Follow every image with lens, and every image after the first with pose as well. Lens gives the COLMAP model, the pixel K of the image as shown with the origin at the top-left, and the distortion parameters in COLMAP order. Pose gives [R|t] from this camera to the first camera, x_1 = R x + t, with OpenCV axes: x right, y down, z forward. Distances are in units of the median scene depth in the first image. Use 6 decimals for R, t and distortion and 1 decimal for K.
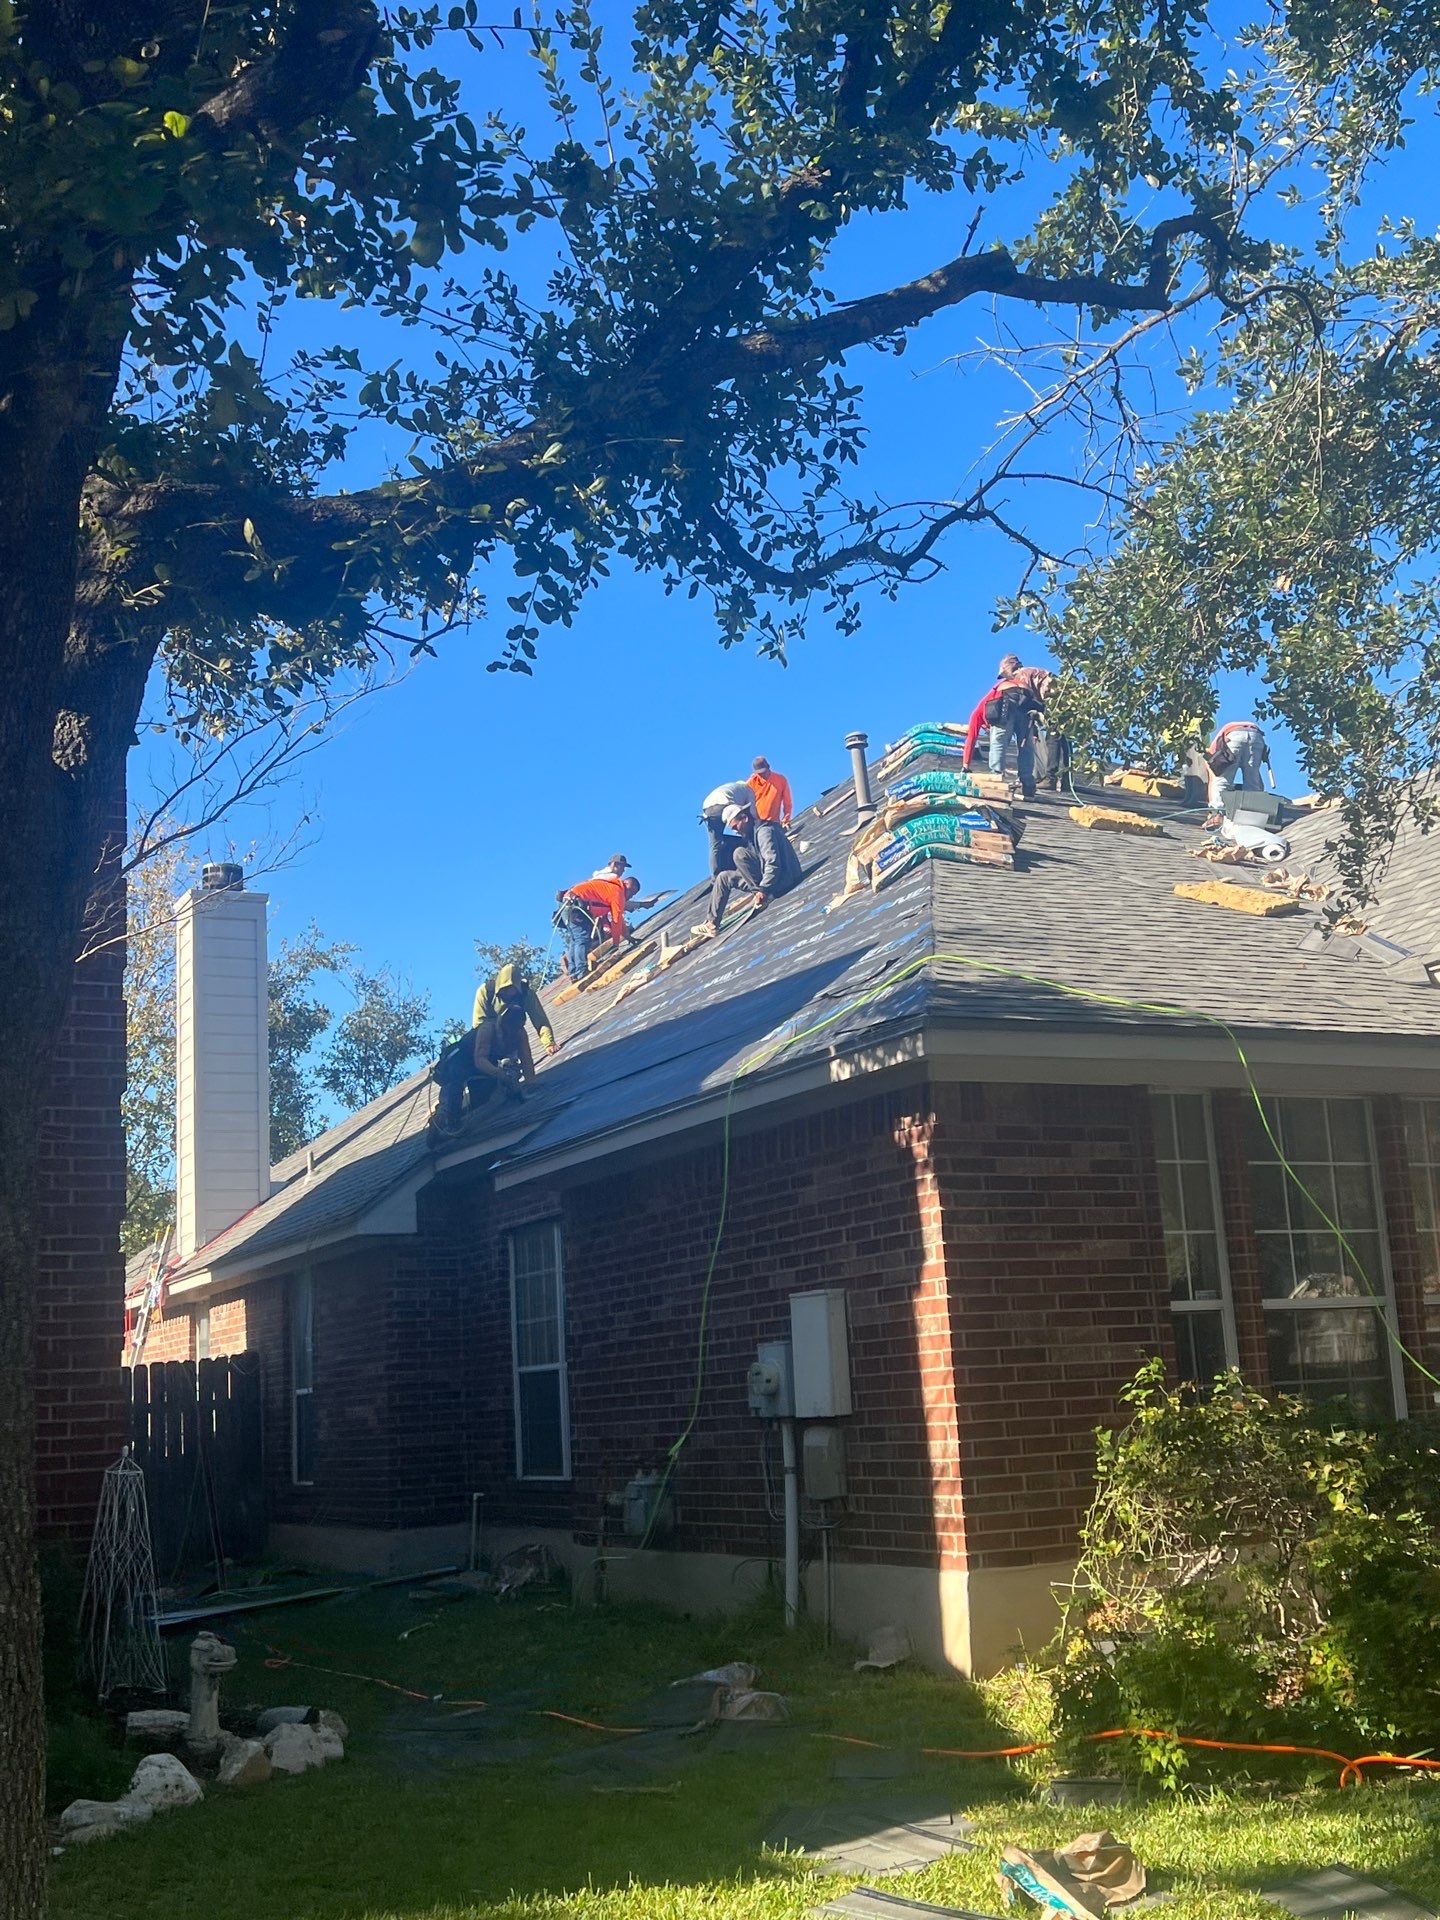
lens RADIAL K [[2135.0, 0, 738.7], [0, 2135.0, 1004.2], [0, 0, 1]] dist [0.138422, -0.374270]
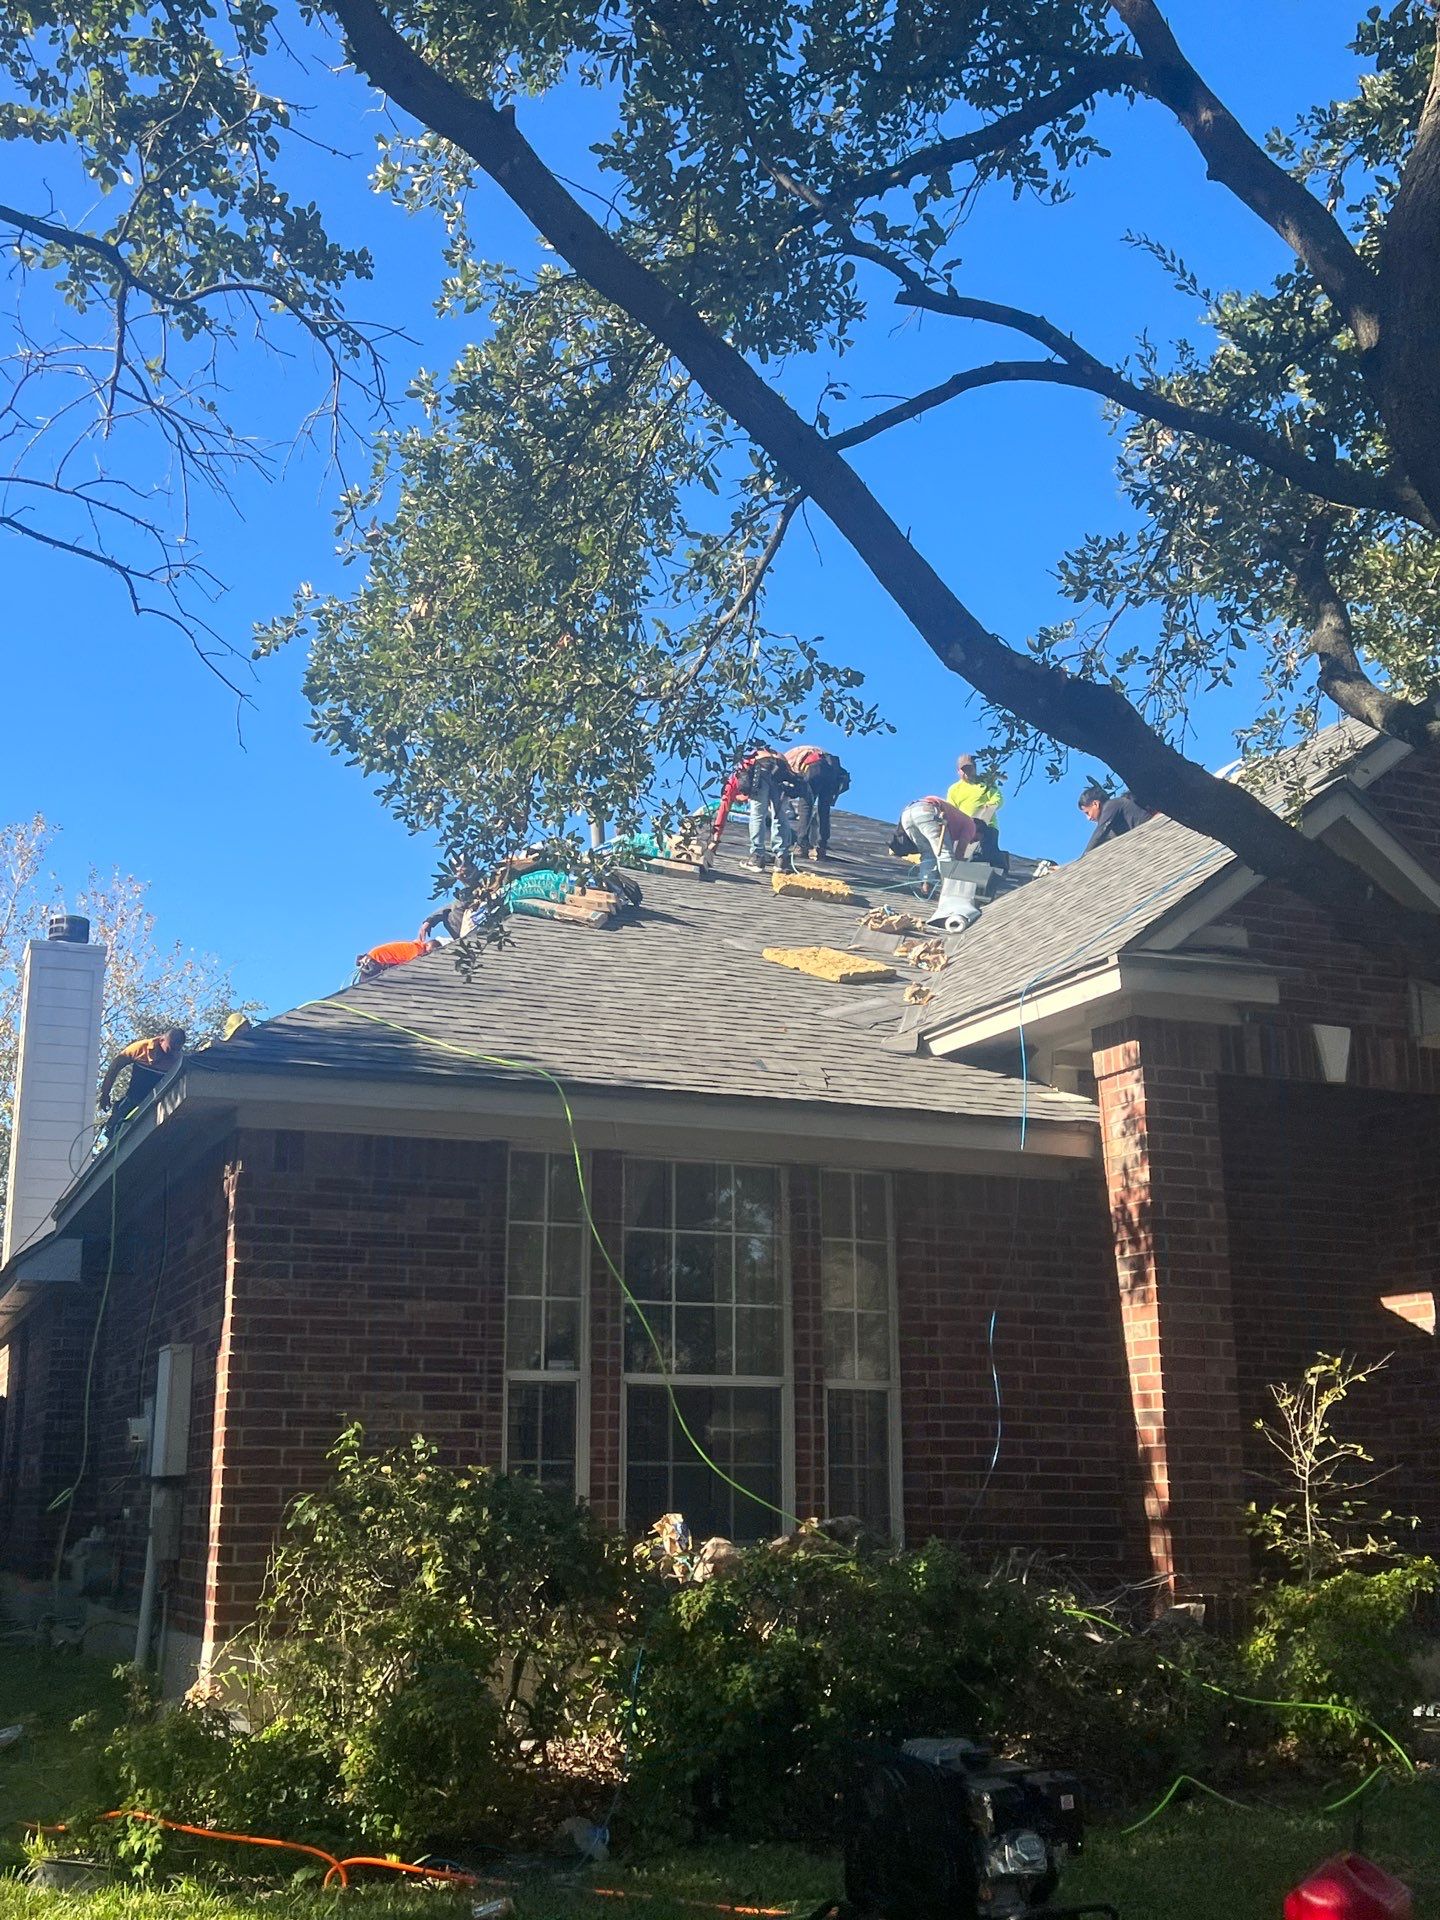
lens RADIAL K [[2135.0, 0, 738.7], [0, 2135.0, 1004.2], [0, 0, 1]] dist [0.138422, -0.374270]
pose [[0.994205, 0.031426, -0.102801, 0.581717], [-0.035596, 0.998606, -0.038980, 0.014739], [0.101433, 0.042413, 0.993938, 0.088501]]
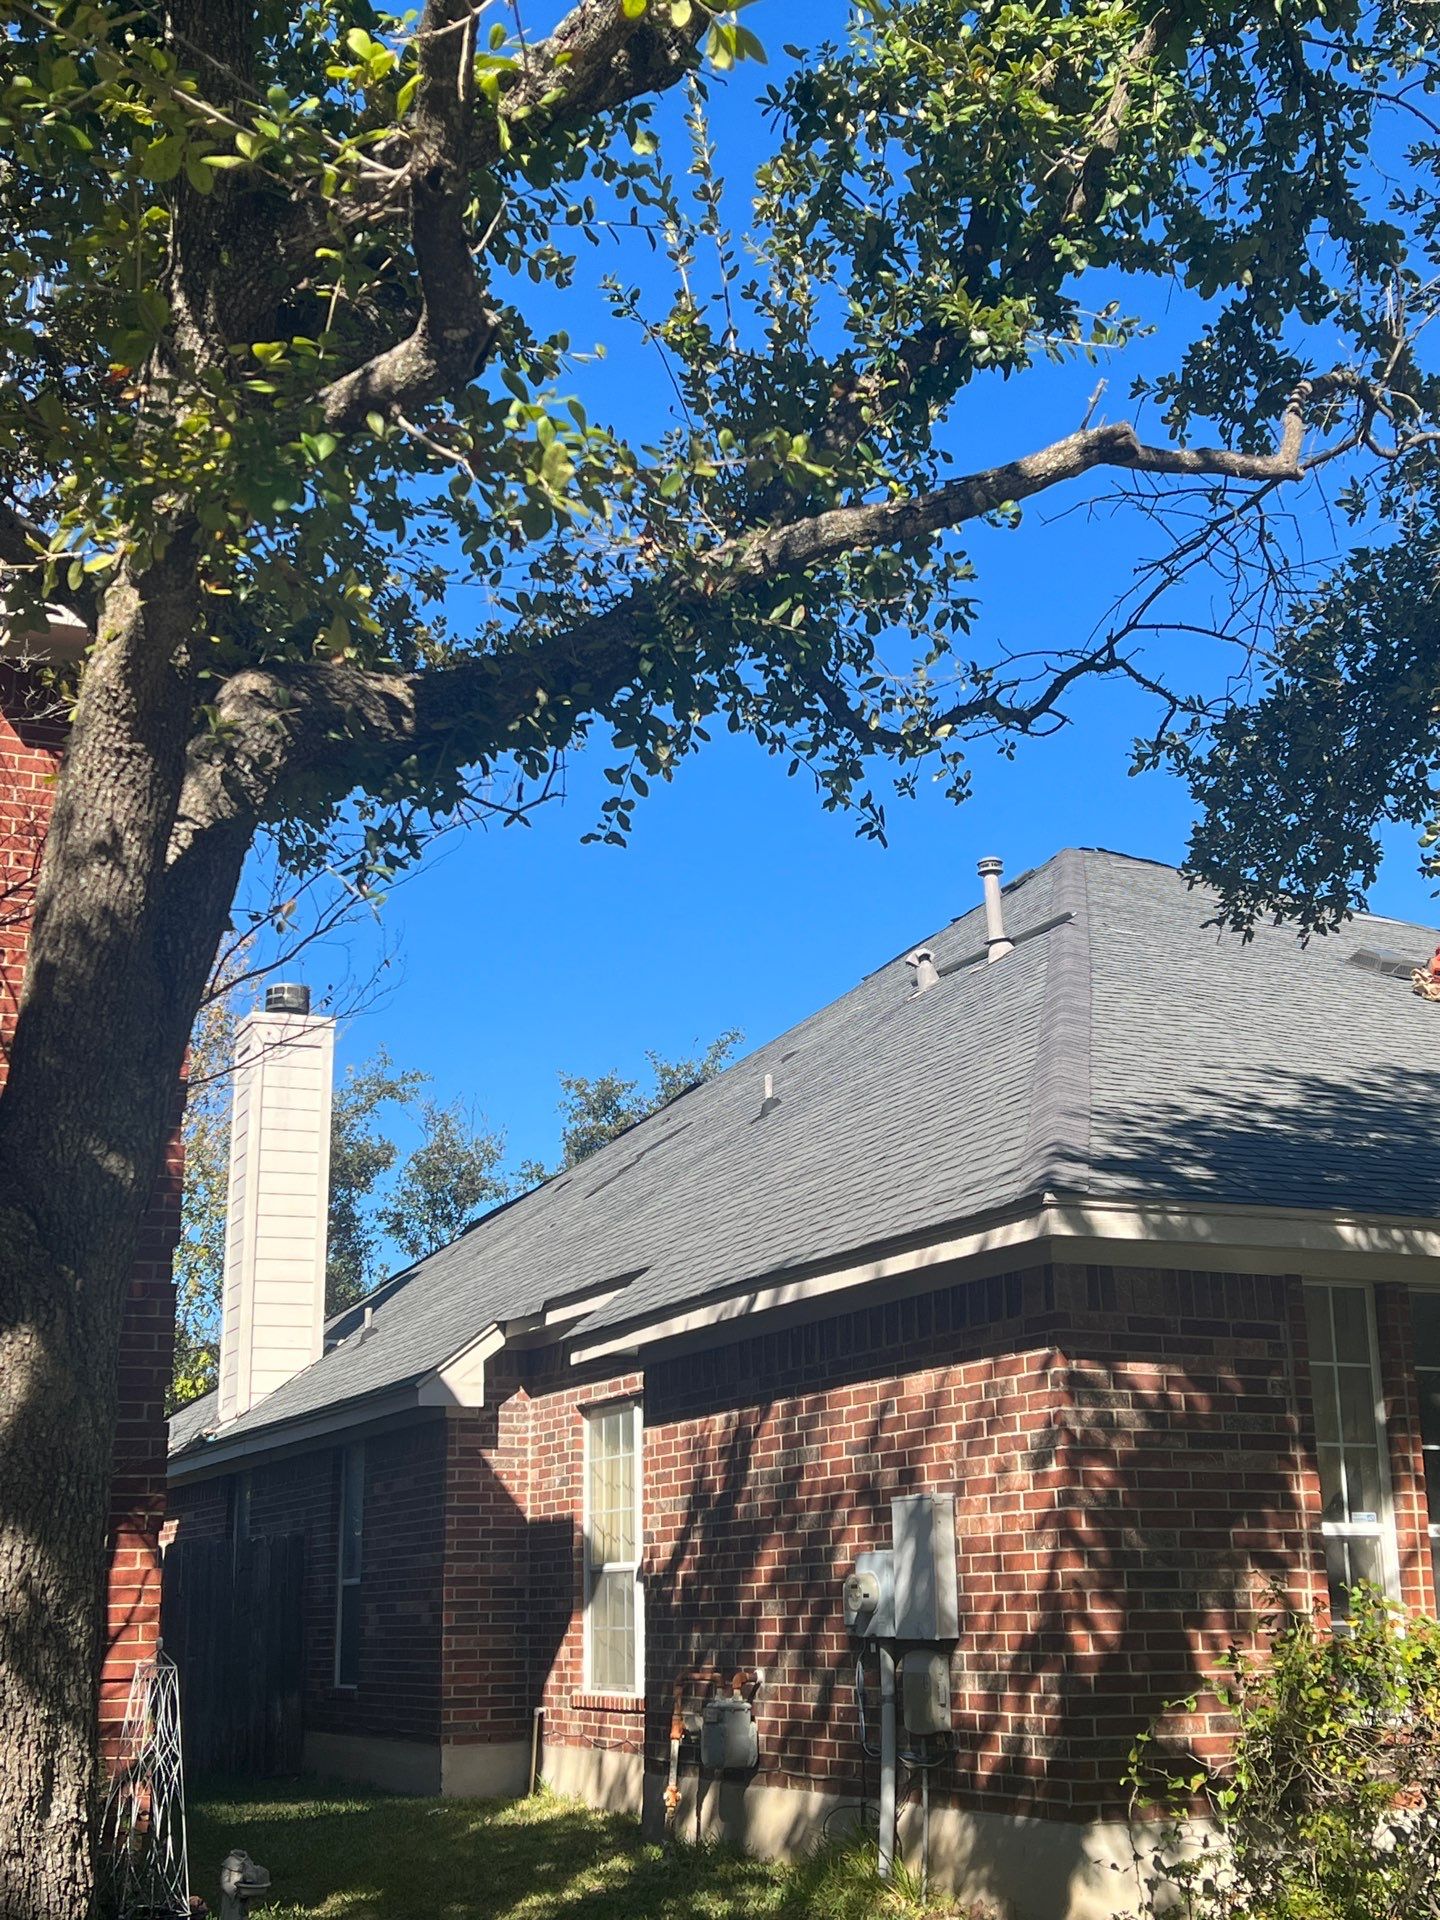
lens RADIAL K [[2405.9, 0, 695.0], [0, 2405.9, 950.7], [0, 0, 1]] dist [0.110272, -0.035916]
pose [[0.997375, 0.026334, -0.067456, 0.006226], [-0.031798, 0.996186, -0.081260, -0.011894], [0.065059, 0.083192, 0.994408, -0.052074]]
